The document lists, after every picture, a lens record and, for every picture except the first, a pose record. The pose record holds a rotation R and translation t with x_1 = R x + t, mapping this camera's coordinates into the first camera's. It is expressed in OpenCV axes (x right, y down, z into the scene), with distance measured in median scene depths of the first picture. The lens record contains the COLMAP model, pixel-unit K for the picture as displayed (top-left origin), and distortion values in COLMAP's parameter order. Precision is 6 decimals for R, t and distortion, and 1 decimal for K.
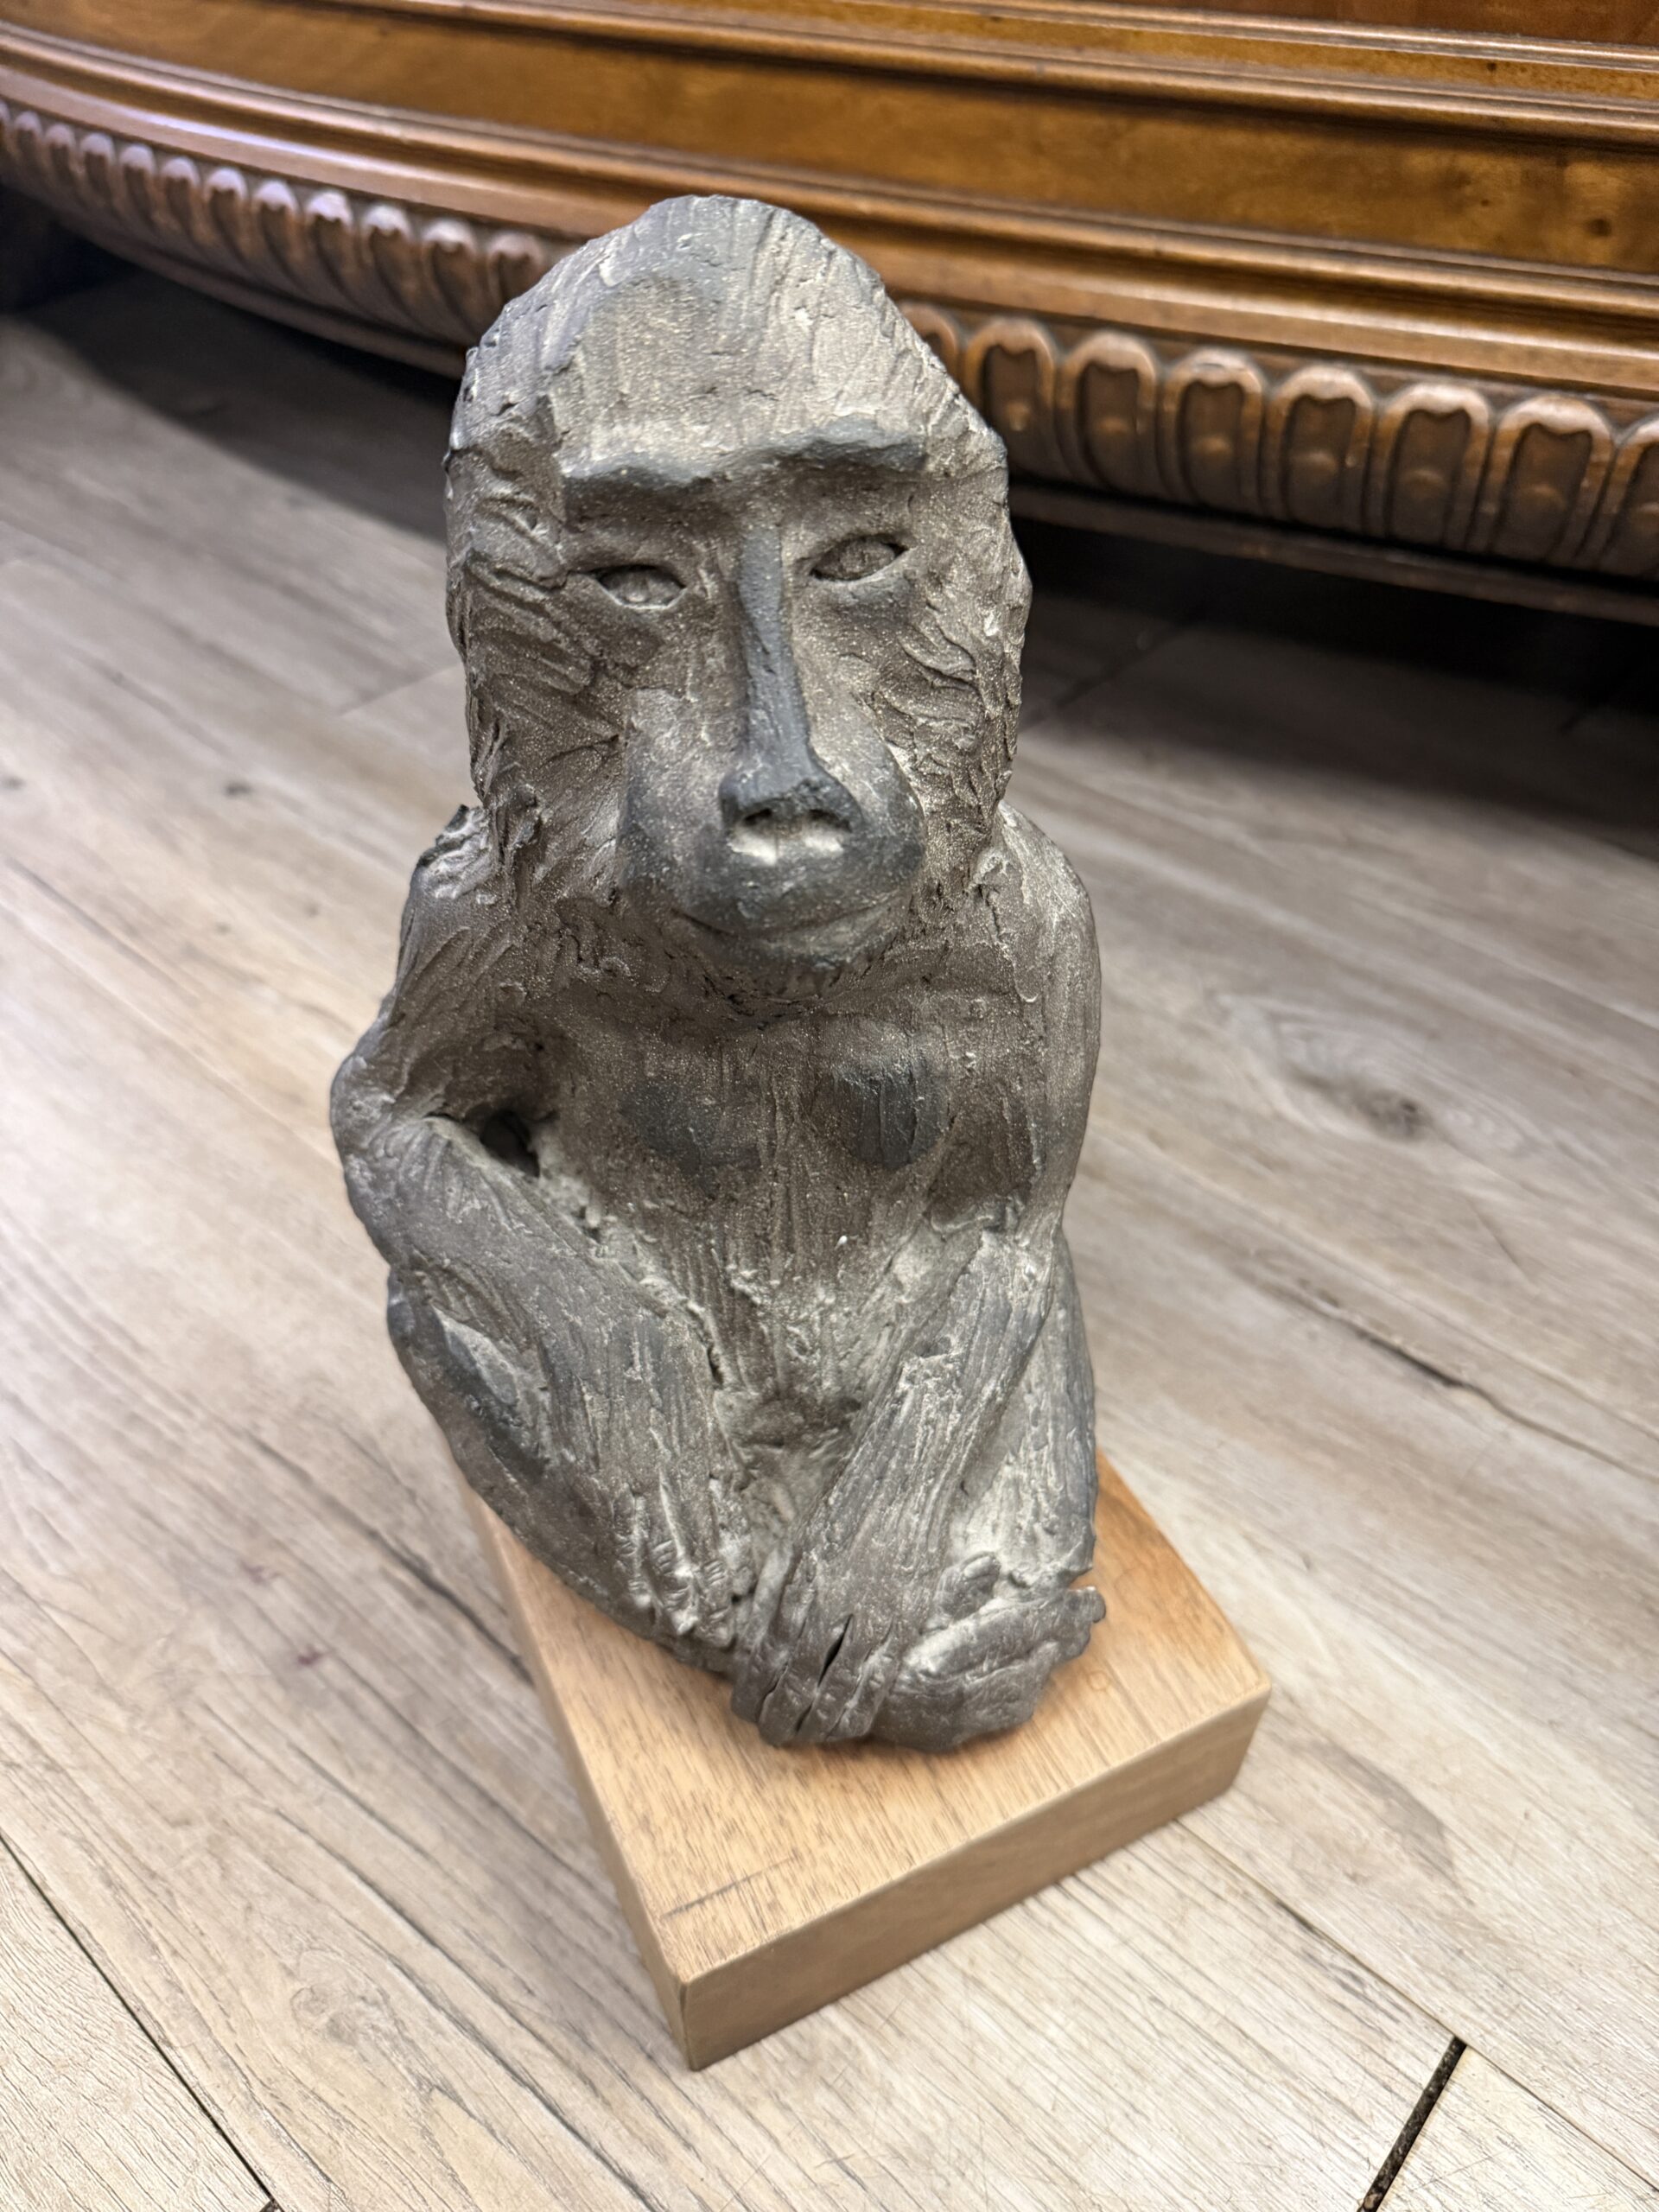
lens RADIAL K [[1555.7, 0, 894.2], [0, 1555.7, 1117.1], [0, 0, 1]] dist [-0.036411, 0.006637]
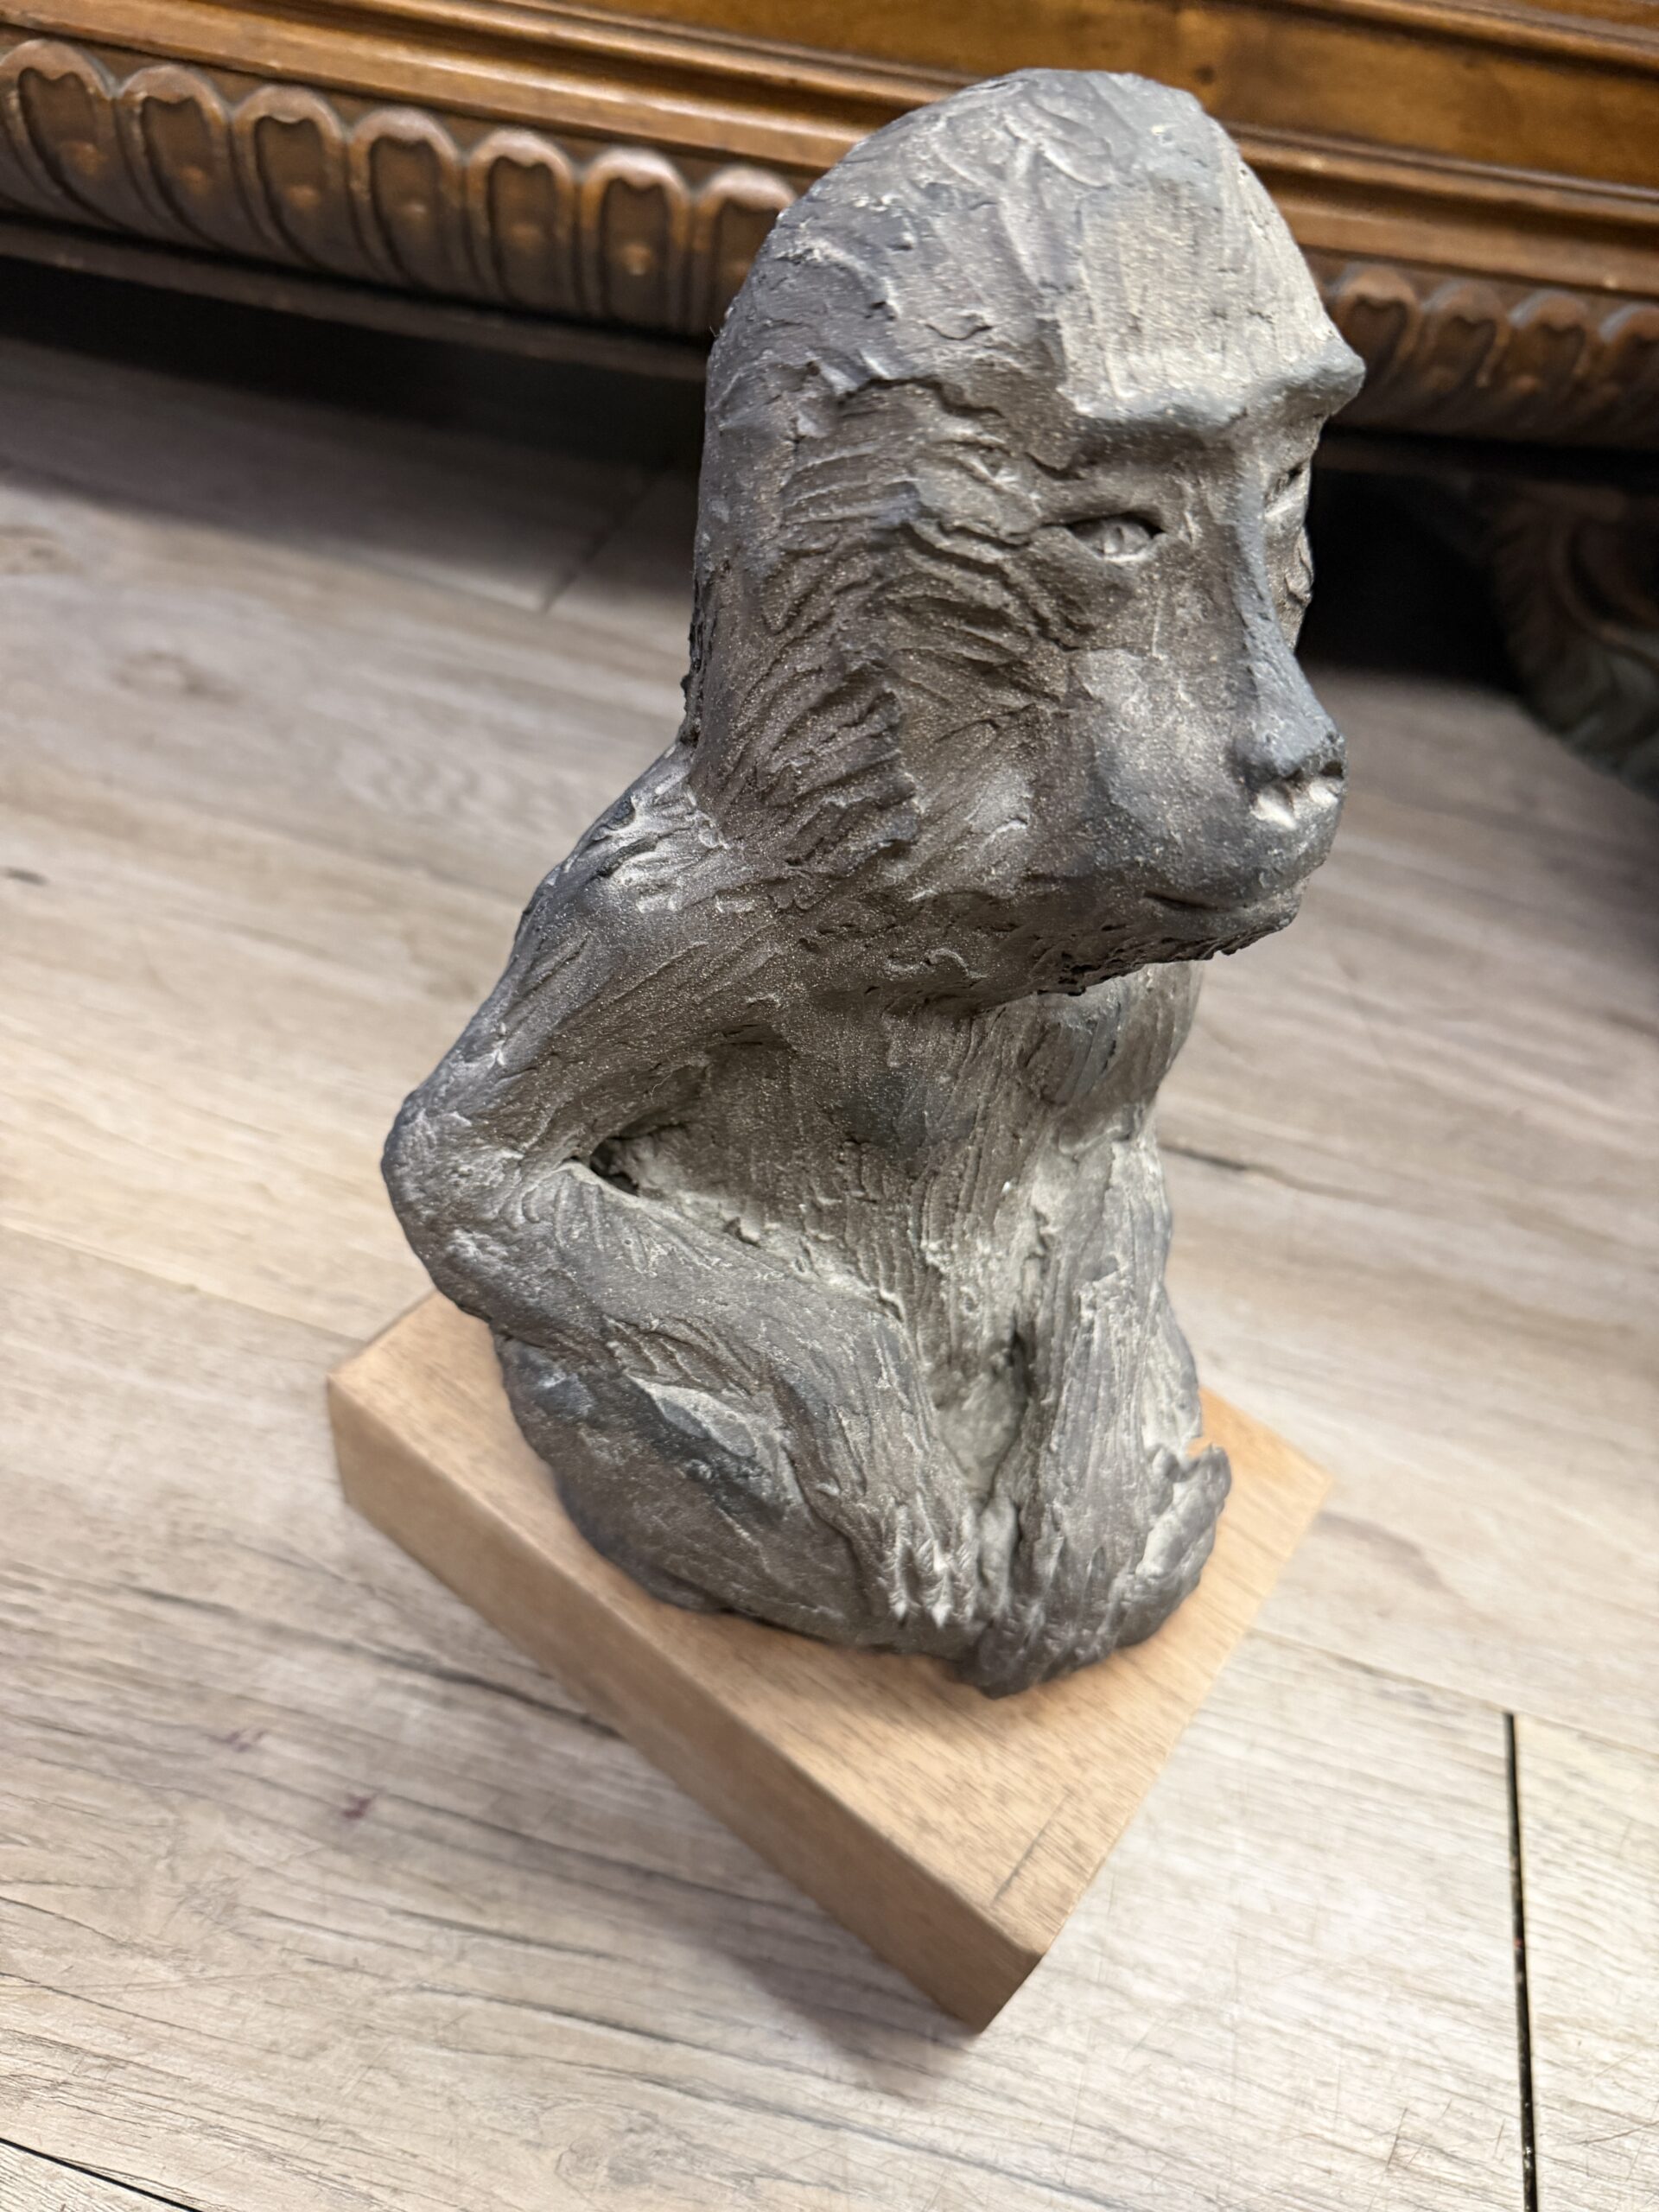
lens RADIAL K [[1555.7, 0, 798.9], [0, 1555.7, 1088.1], [0, 0, 1]] dist [-0.036411, 0.006637]
pose [[0.892221, -0.219431, 0.394705, -0.471824], [0.182289, 0.974642, 0.129780, -0.117595], [-0.413174, -0.043842, 0.909596, 0.166224]]
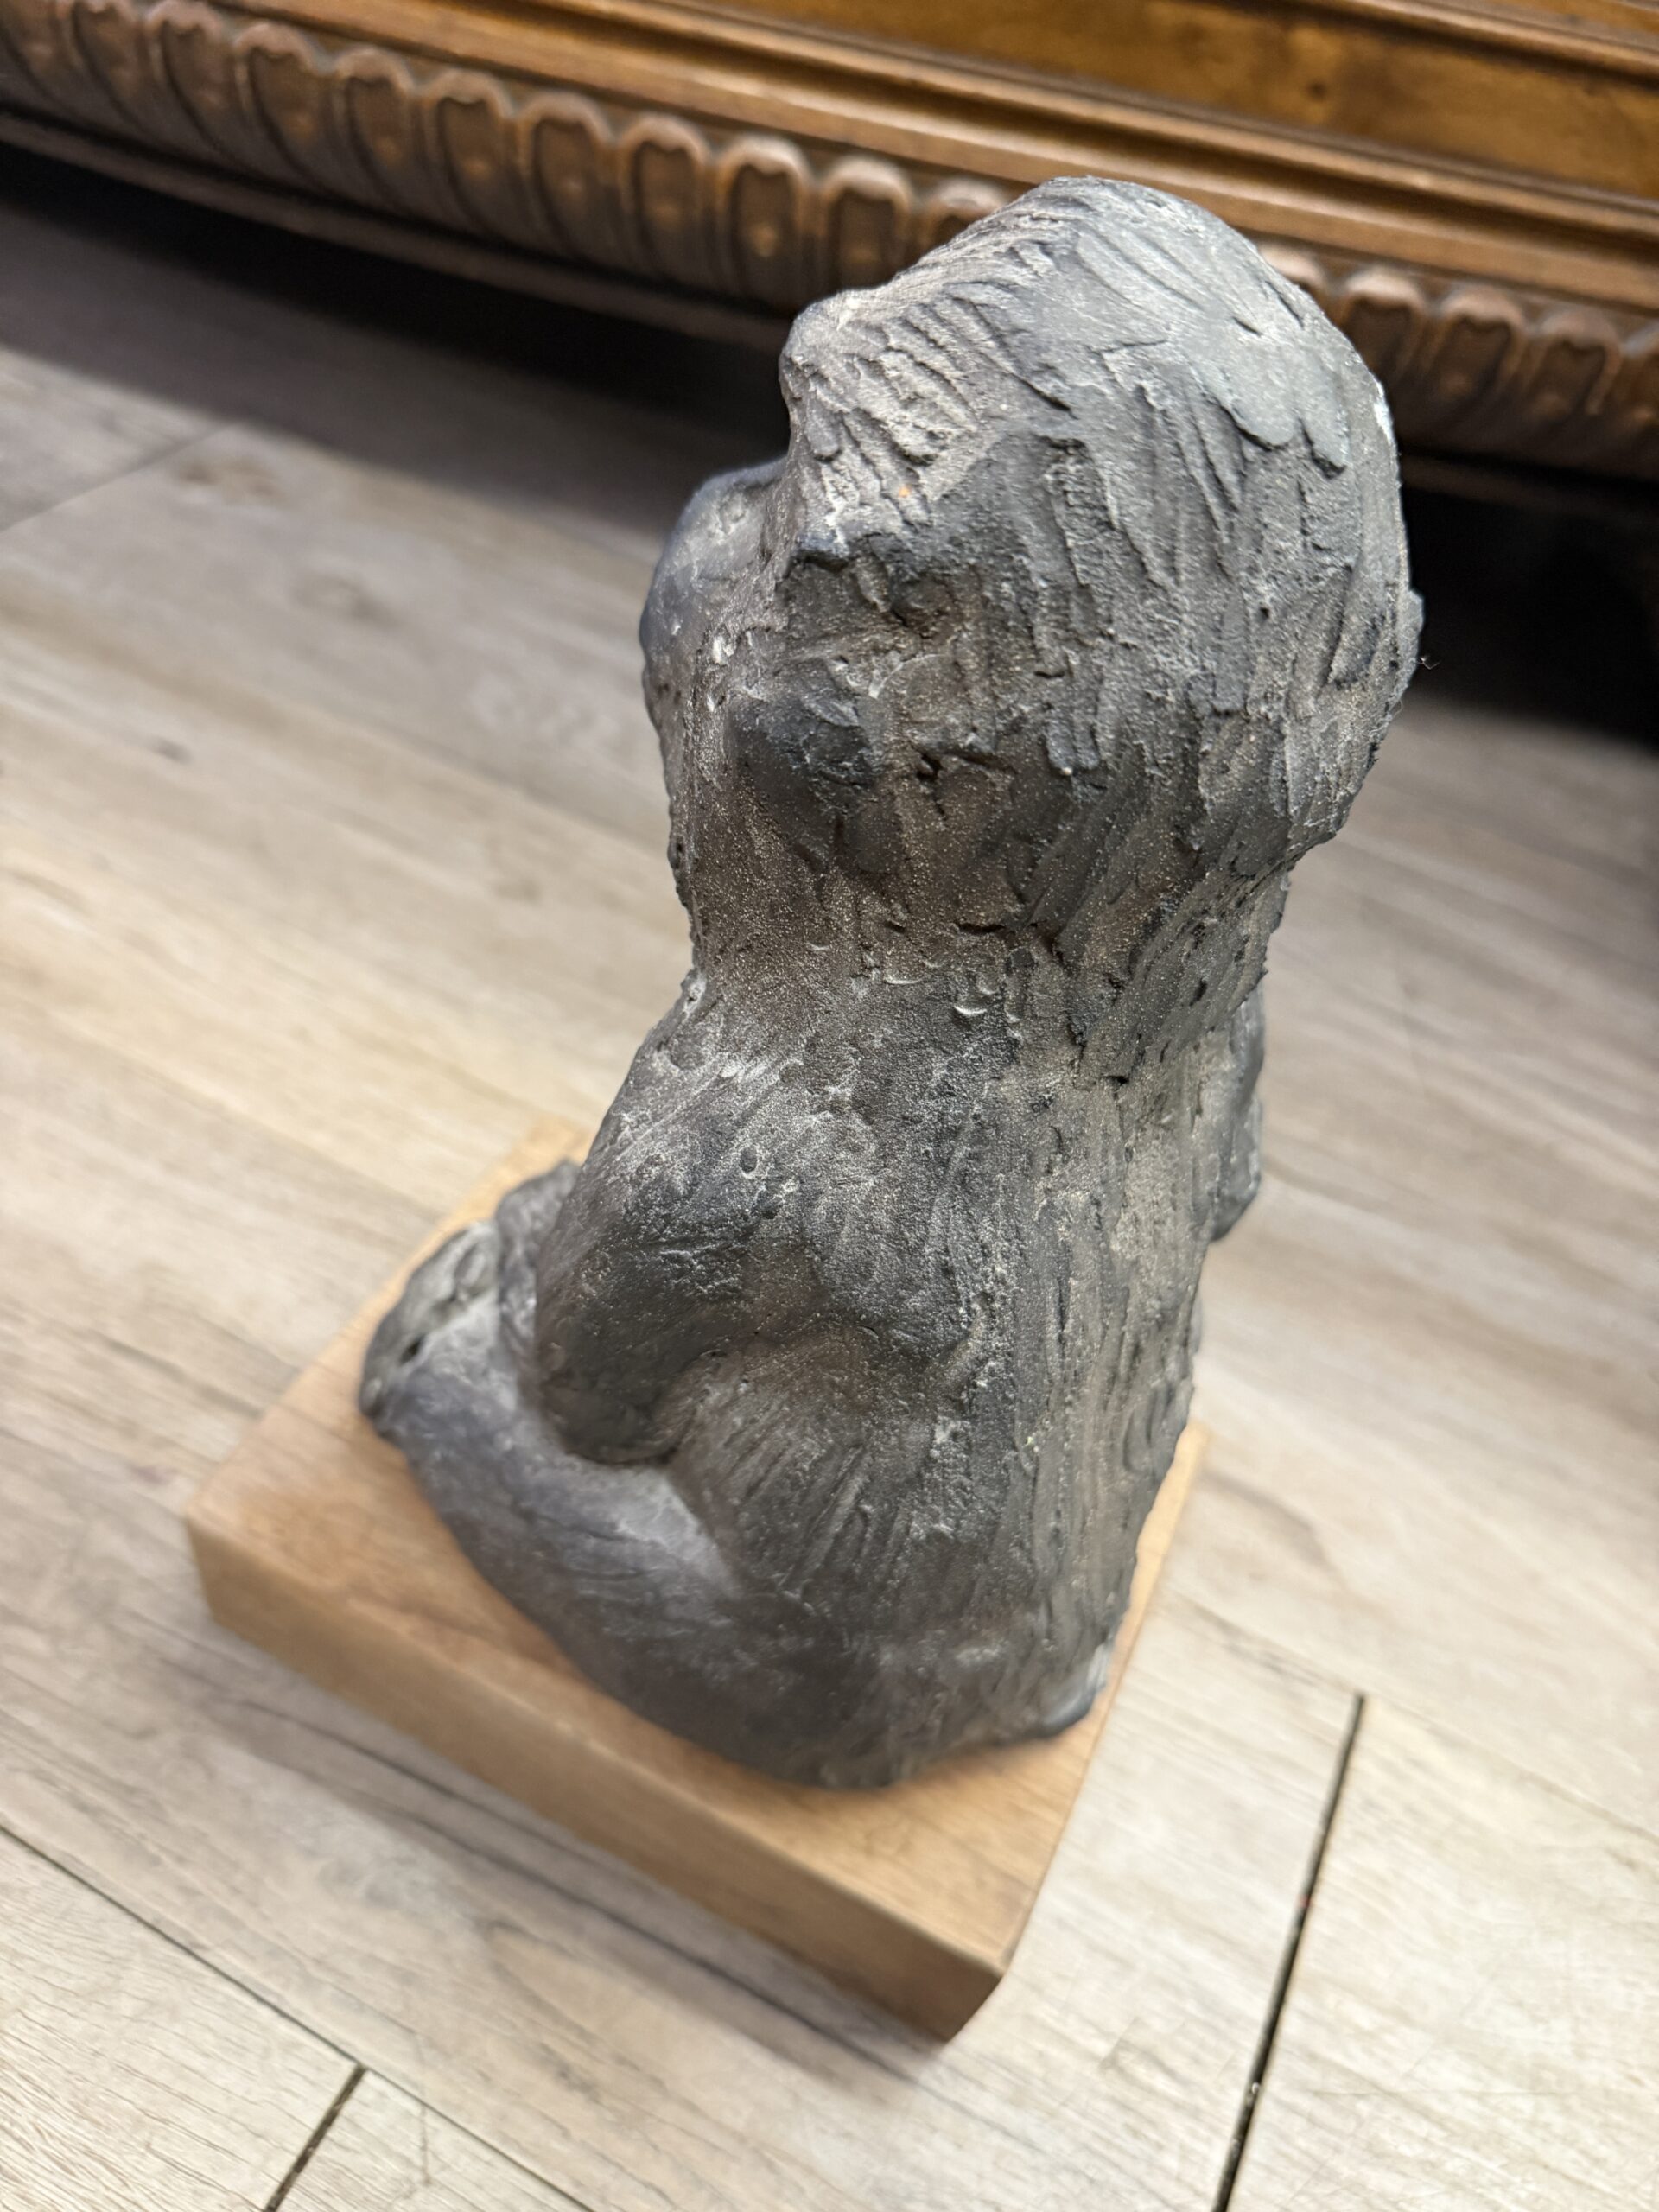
lens RADIAL K [[1555.7, 0, 834.5], [0, 1555.7, 1093.1], [0, 0, 1]] dist [-0.036411, 0.006637]
pose [[0.960793, -0.087434, 0.263121, -0.288036], [0.066491, 0.993944, 0.087490, 0.012046], [-0.269177, -0.066565, 0.960788, -0.000907]]
